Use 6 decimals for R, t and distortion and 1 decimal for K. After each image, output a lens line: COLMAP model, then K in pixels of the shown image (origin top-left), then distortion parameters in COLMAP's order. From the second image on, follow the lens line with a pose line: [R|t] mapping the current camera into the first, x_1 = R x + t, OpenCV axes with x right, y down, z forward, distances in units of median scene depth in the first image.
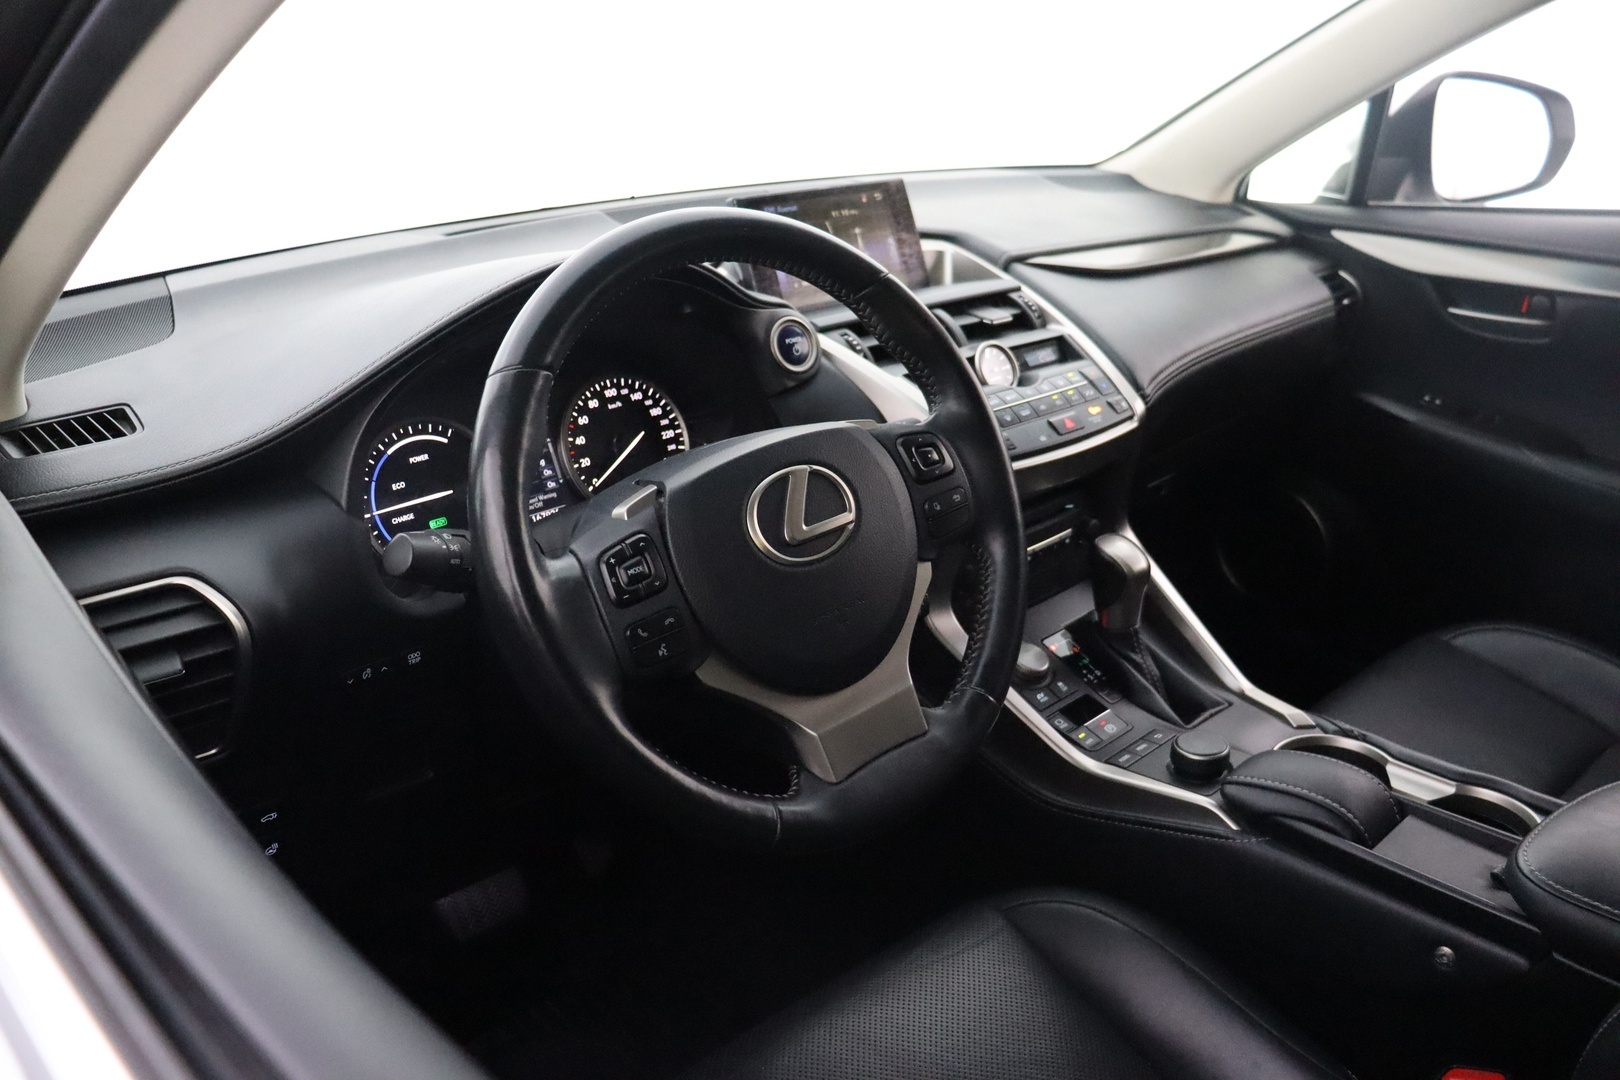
lens RADIAL K [[1343.5, 0, 810.0], [0, 1343.5, 540.0], [0, 0, 1]] dist [-0.005502, -0.000928]
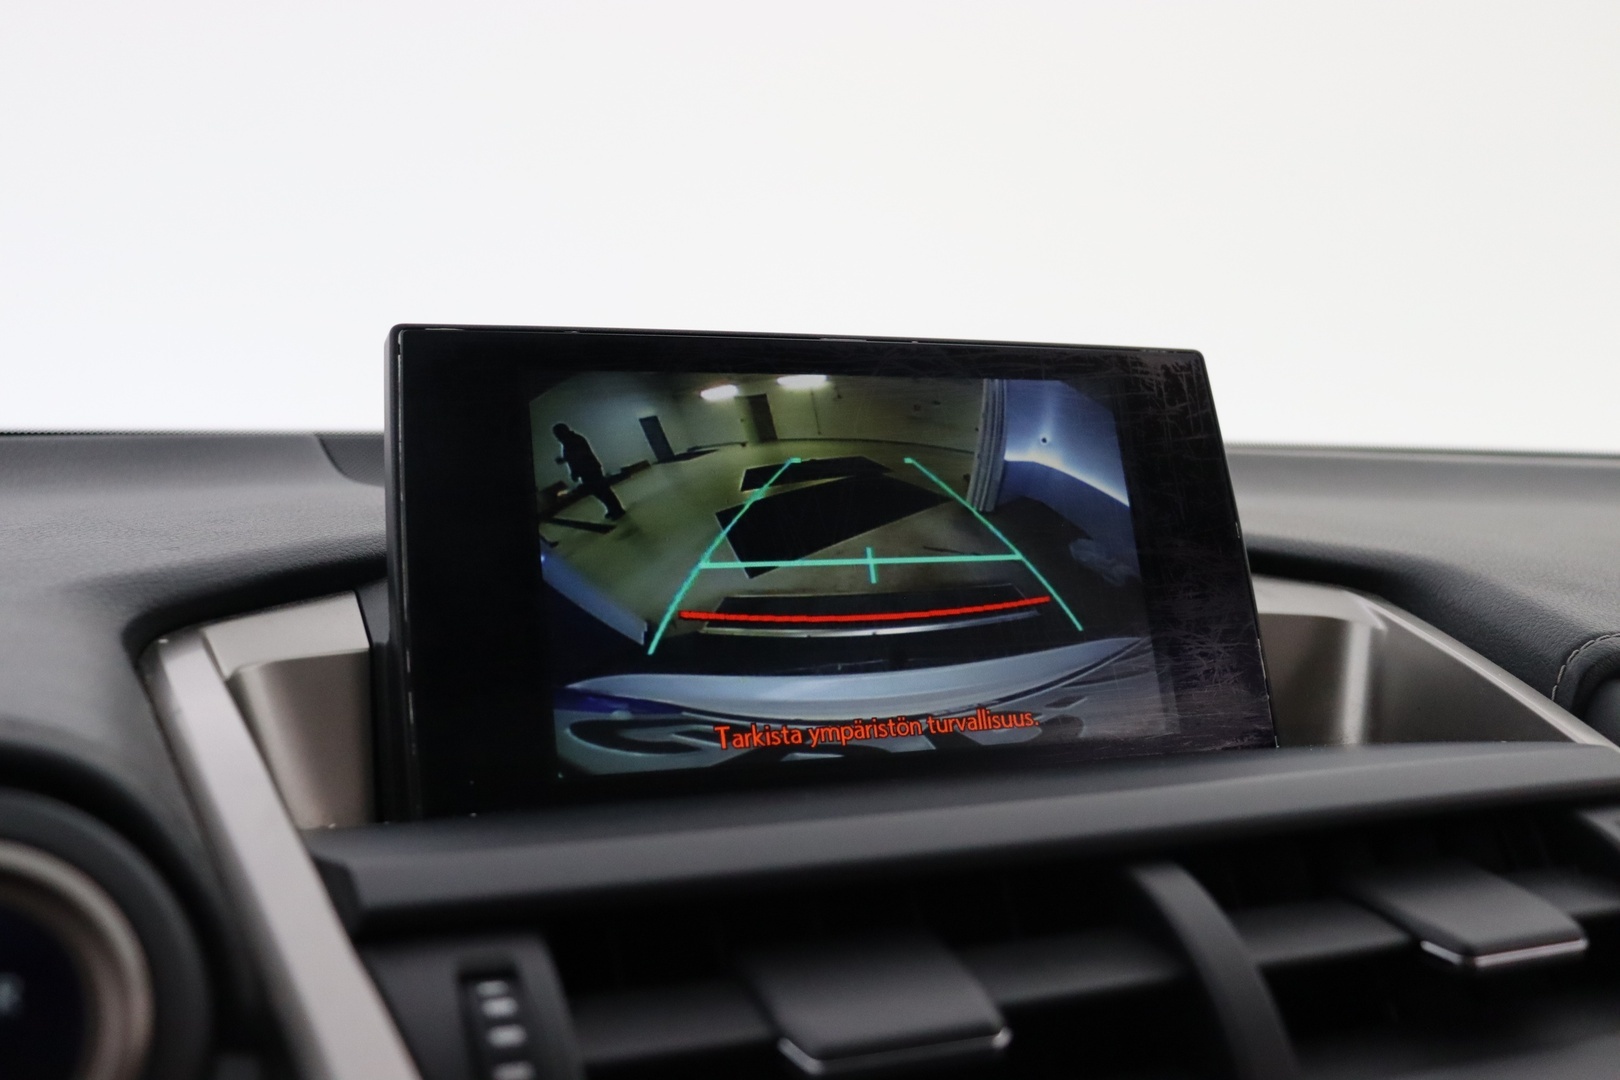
lens RADIAL K [[1687.9, 0, 810.0], [0, 1687.9, 540.0], [0, 0, 1]] dist [-0.033699, -0.009943]
pose [[0.938883, 0.063029, -0.338416, 0.120348], [-0.152963, 0.957094, -0.246116, -0.141213], [0.308384, 0.282839, 0.908241, 0.706464]]
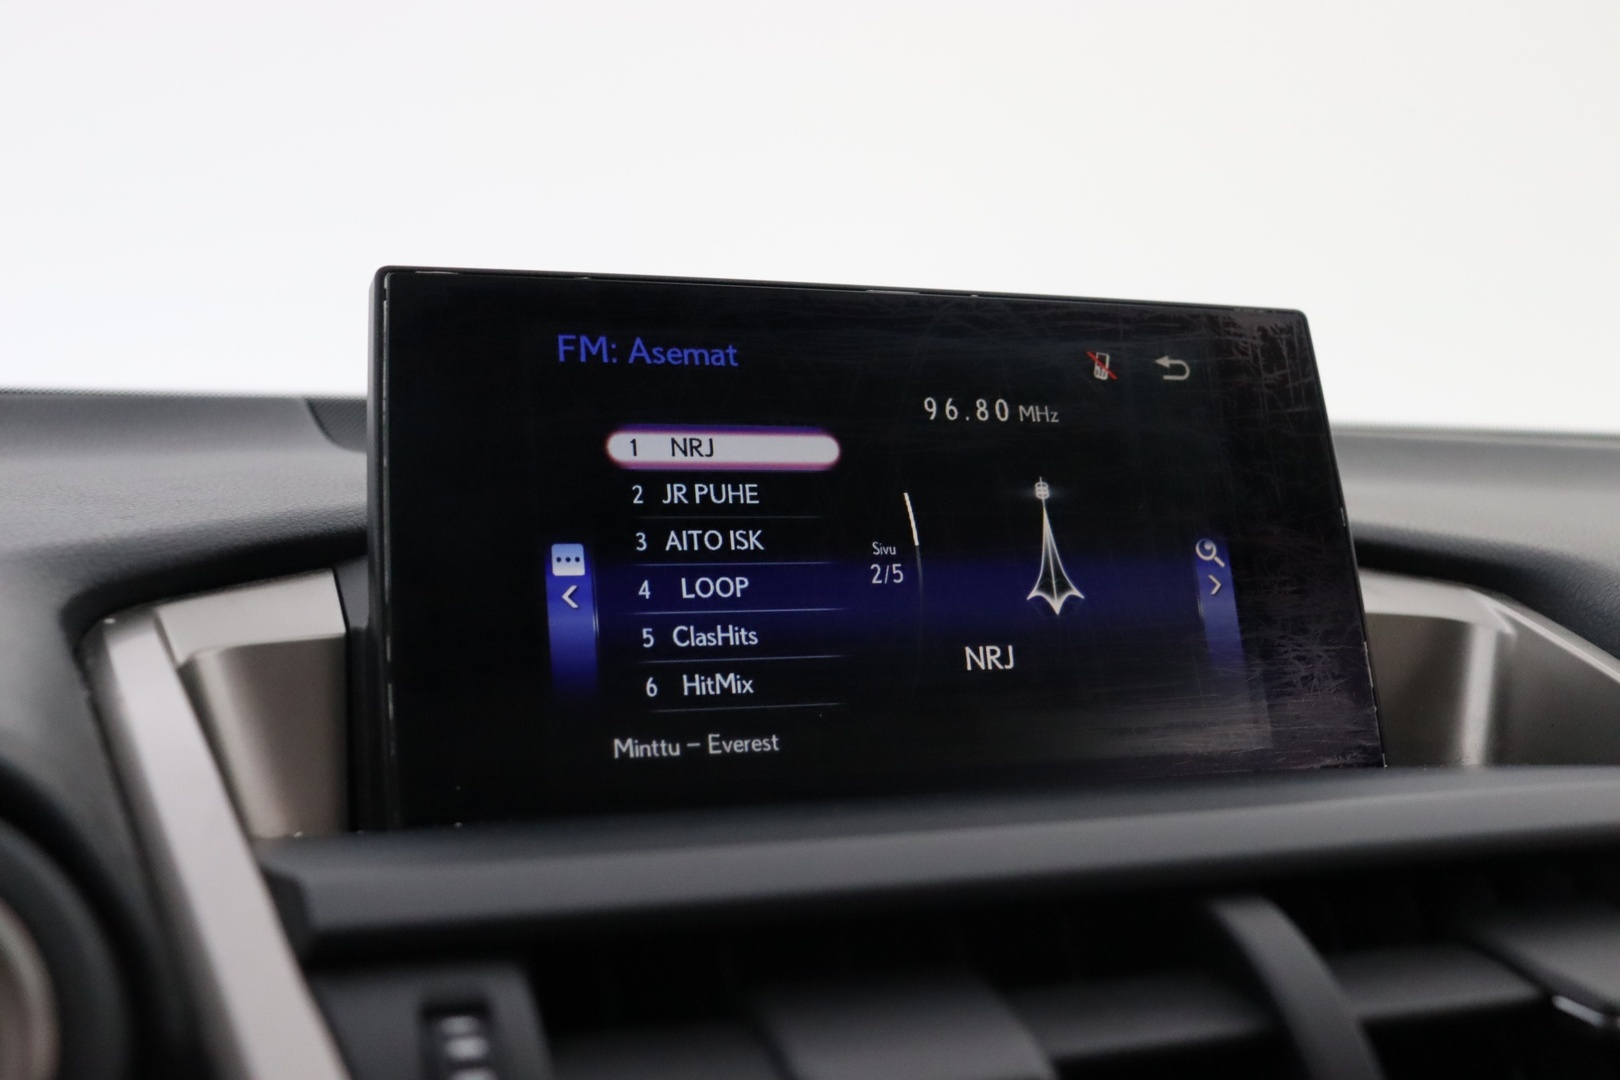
lens RADIAL K [[1859.1, 0, 810.0], [0, 1859.1, 540.0], [0, 0, 1]] dist [-0.001165, 0.016399]
pose [[0.926661, 0.078948, -0.367515, 0.119827], [-0.175300, 0.955632, -0.236723, -0.142258], [0.332520, 0.283787, 0.899386, 0.717363]]
